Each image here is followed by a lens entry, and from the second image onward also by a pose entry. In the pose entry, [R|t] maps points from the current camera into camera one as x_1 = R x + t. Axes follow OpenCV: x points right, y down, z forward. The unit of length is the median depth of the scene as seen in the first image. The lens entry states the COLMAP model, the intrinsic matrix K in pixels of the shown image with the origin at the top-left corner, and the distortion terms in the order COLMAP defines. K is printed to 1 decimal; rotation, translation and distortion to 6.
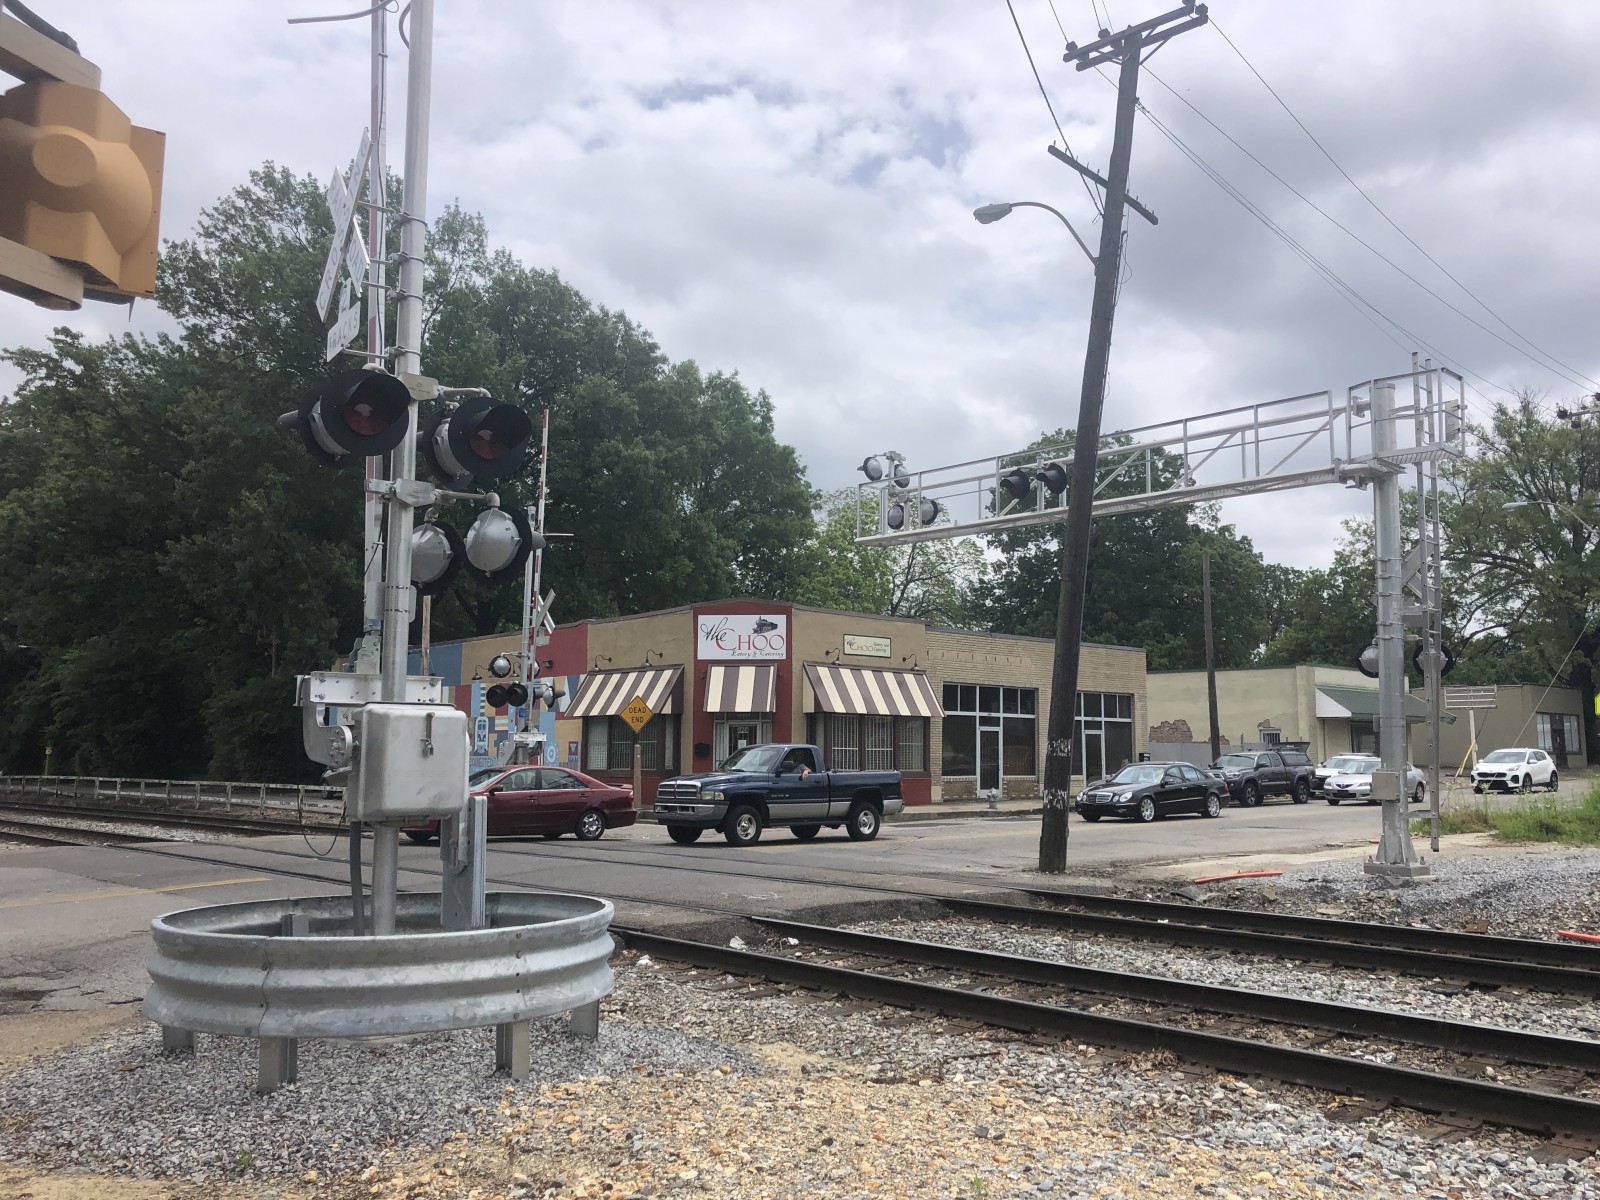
lens RADIAL K [[1303.5, 0, 815.5], [0, 1303.5, 578.6], [0, 0, 1]] dist [0.056437, -0.071614]
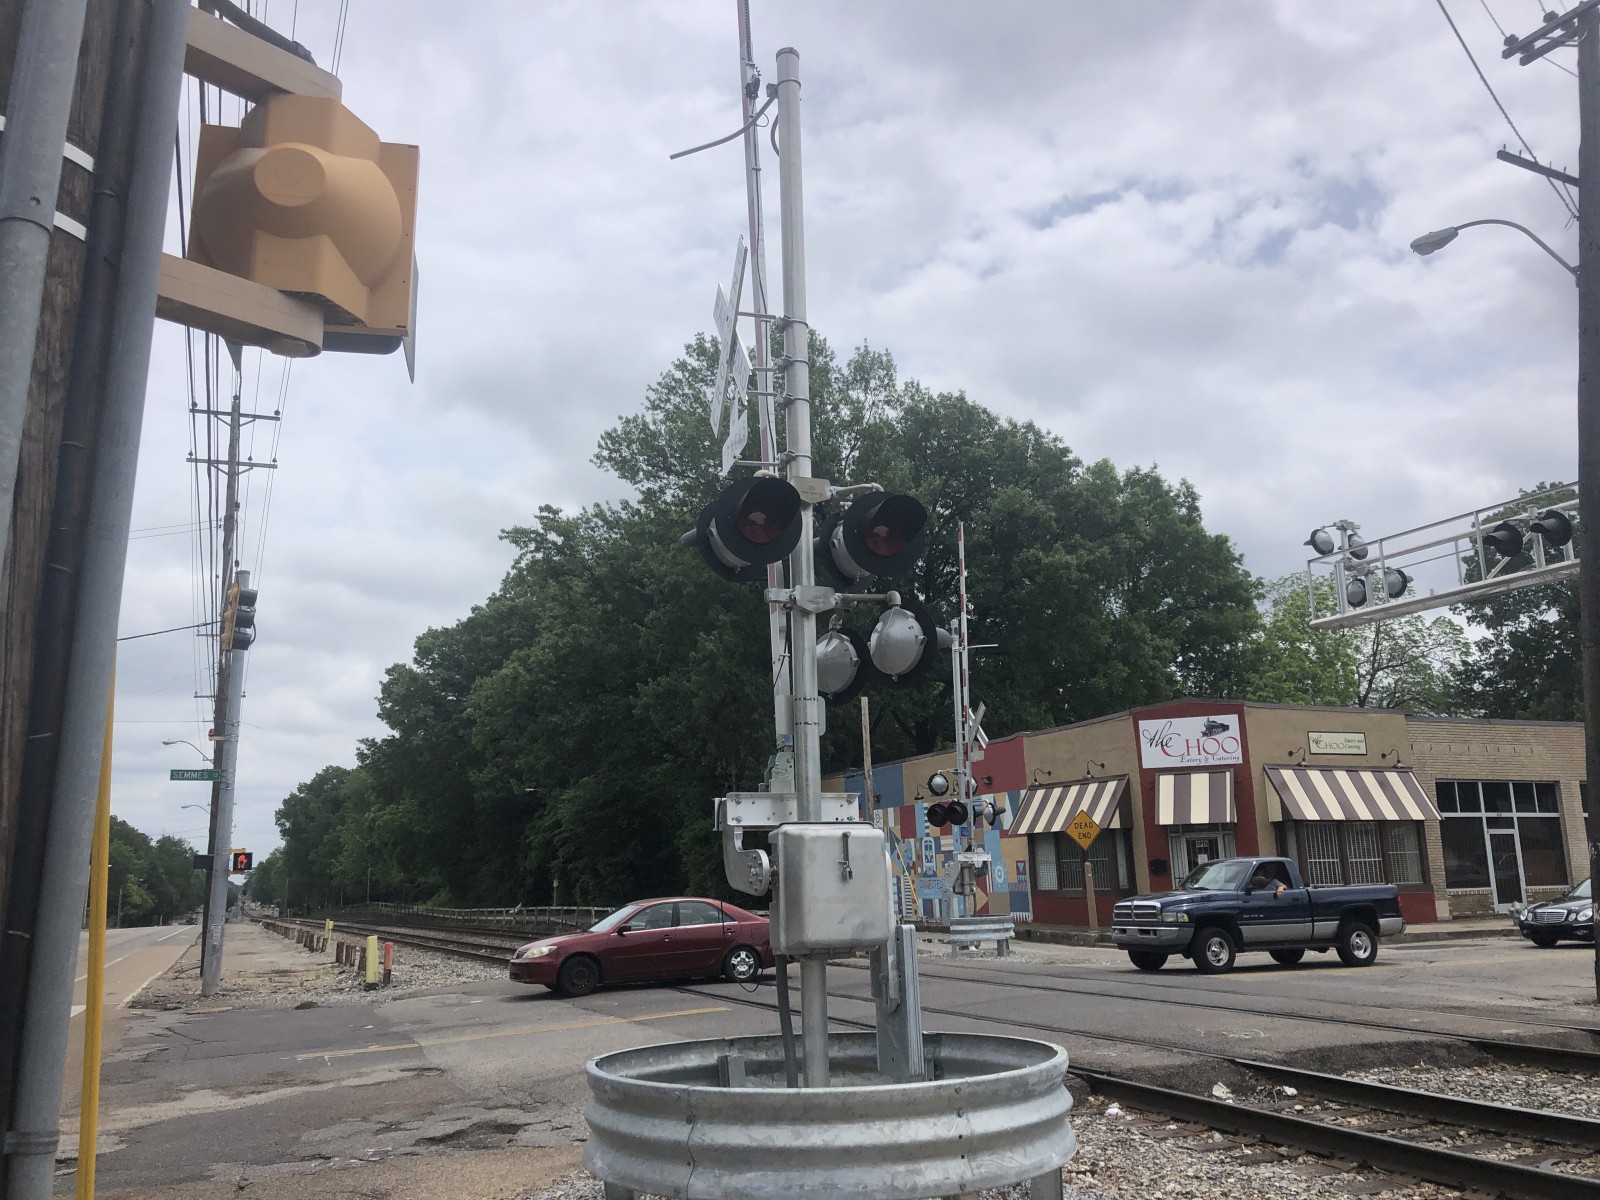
lens RADIAL K [[1303.5, 0, 804.5], [0, 1303.5, 574.9], [0, 0, 1]] dist [0.056437, -0.071614]
pose [[0.940910, -0.103135, -0.322571, -0.000984], [0.073630, 0.992014, -0.102403, 0.002337], [0.330556, 0.072601, 0.940990, 0.018277]]
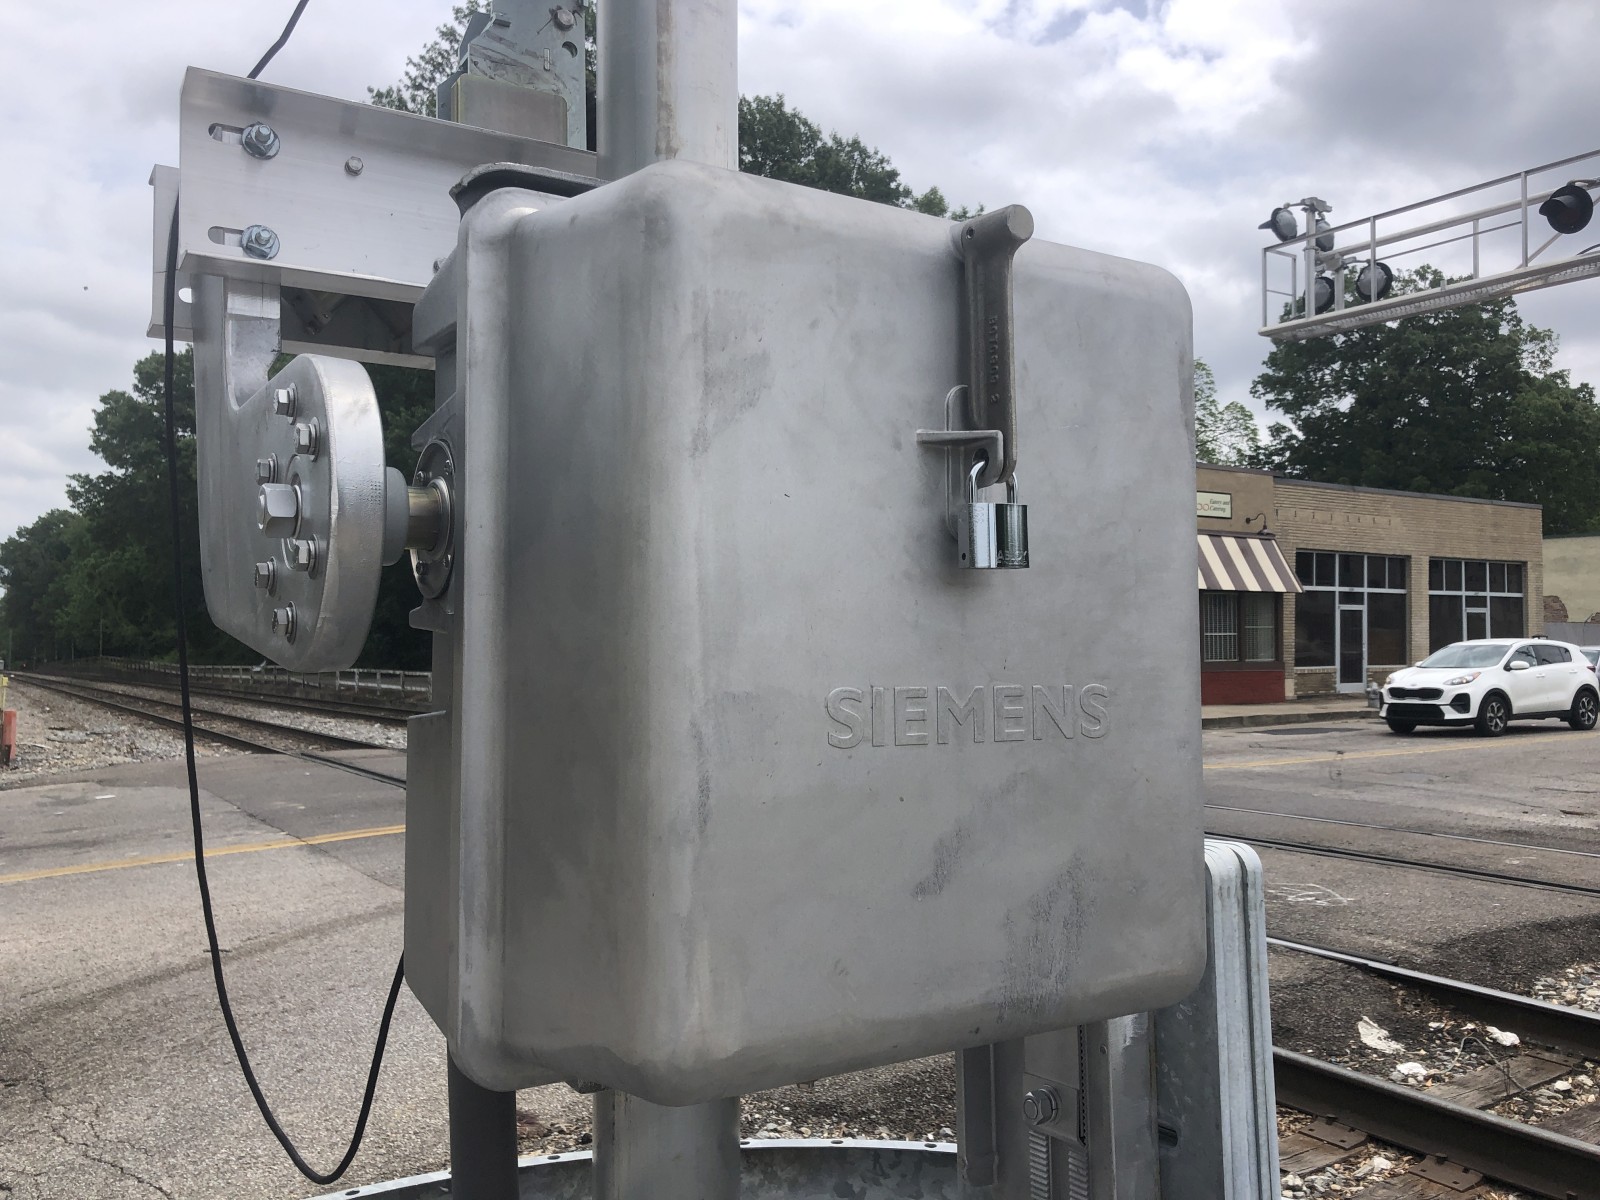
lens RADIAL K [[1303.5, 0, 775.9], [0, 1303.5, 607.2], [0, 0, 1]] dist [0.056437, -0.071614]
pose [[0.980554, -0.010888, -0.195948, -0.048454], [0.031506, 0.994243, 0.102416, 0.020867], [0.193704, -0.106598, 0.975252, 0.146095]]
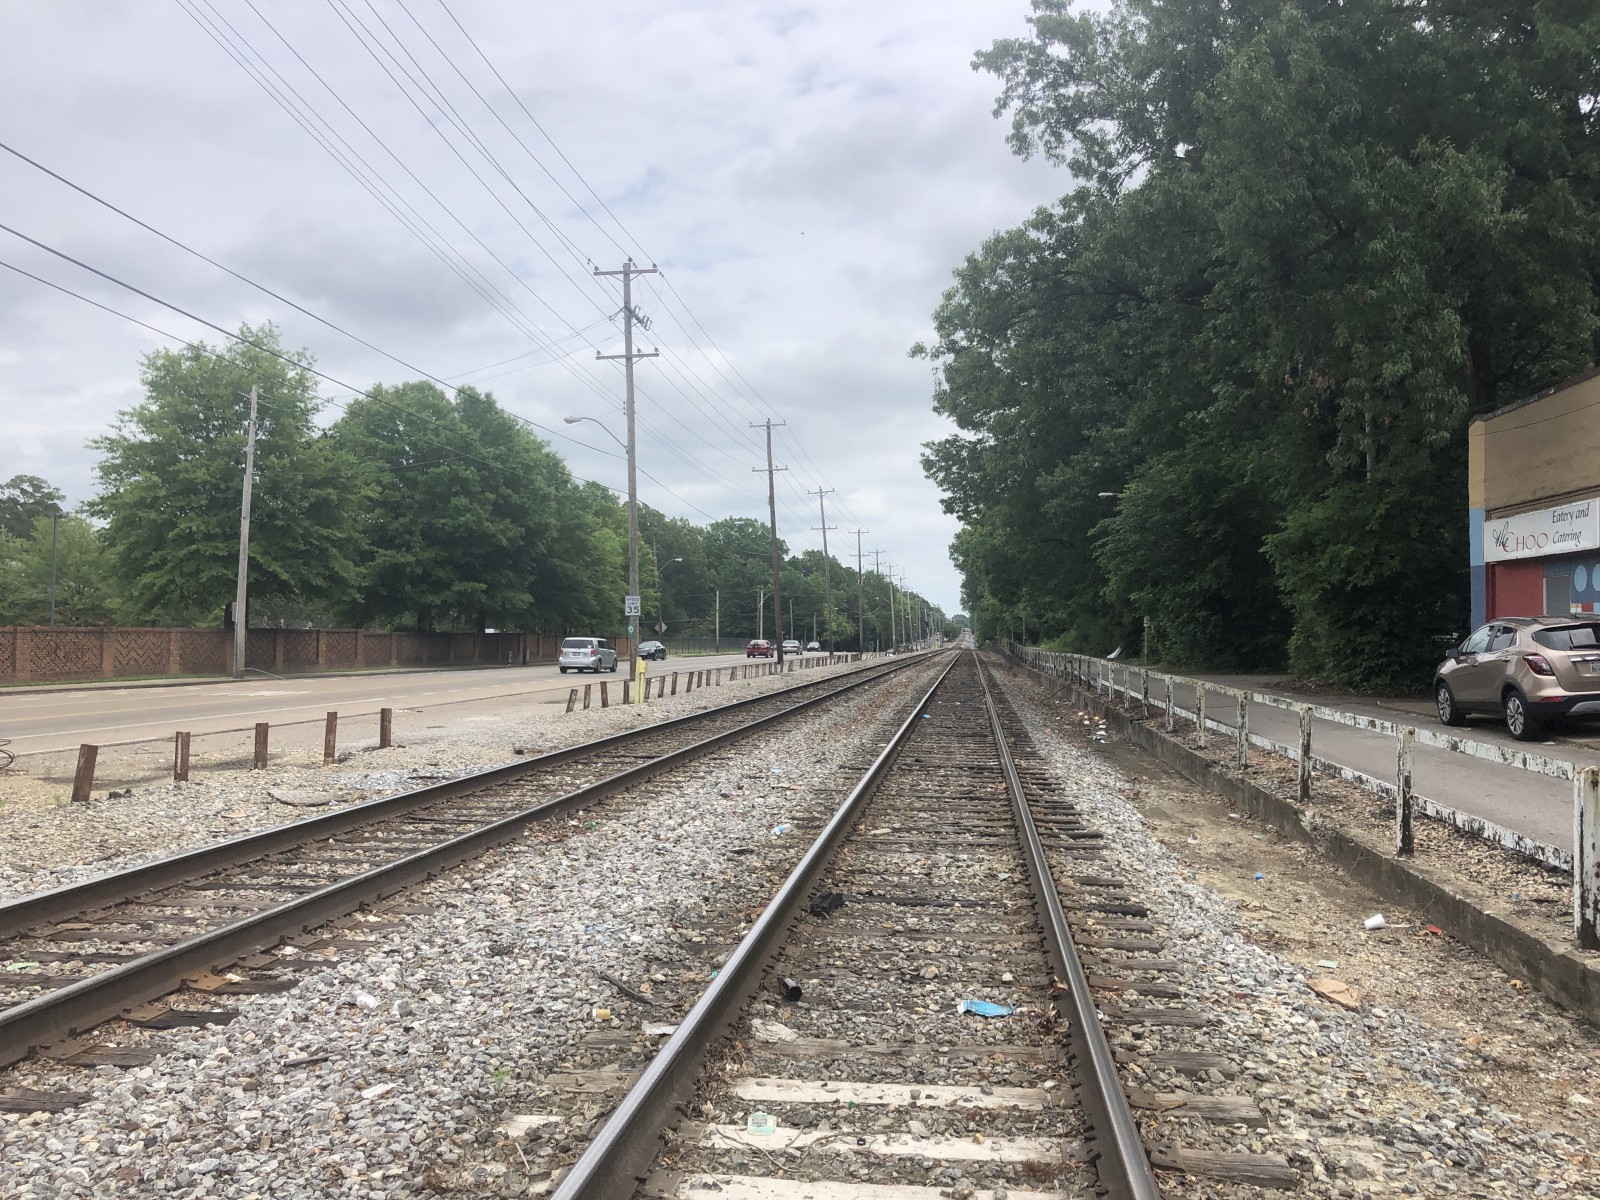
lens RADIAL K [[1303.5, 0, 807.2], [0, 1303.5, 602.4], [0, 0, 1]] dist [0.056437, -0.071614]
pose [[0.643831, -0.010489, -0.765096, -0.202402], [0.094073, 0.993405, 0.065544, 0.091427], [0.759363, -0.114174, 0.640572, 0.649497]]
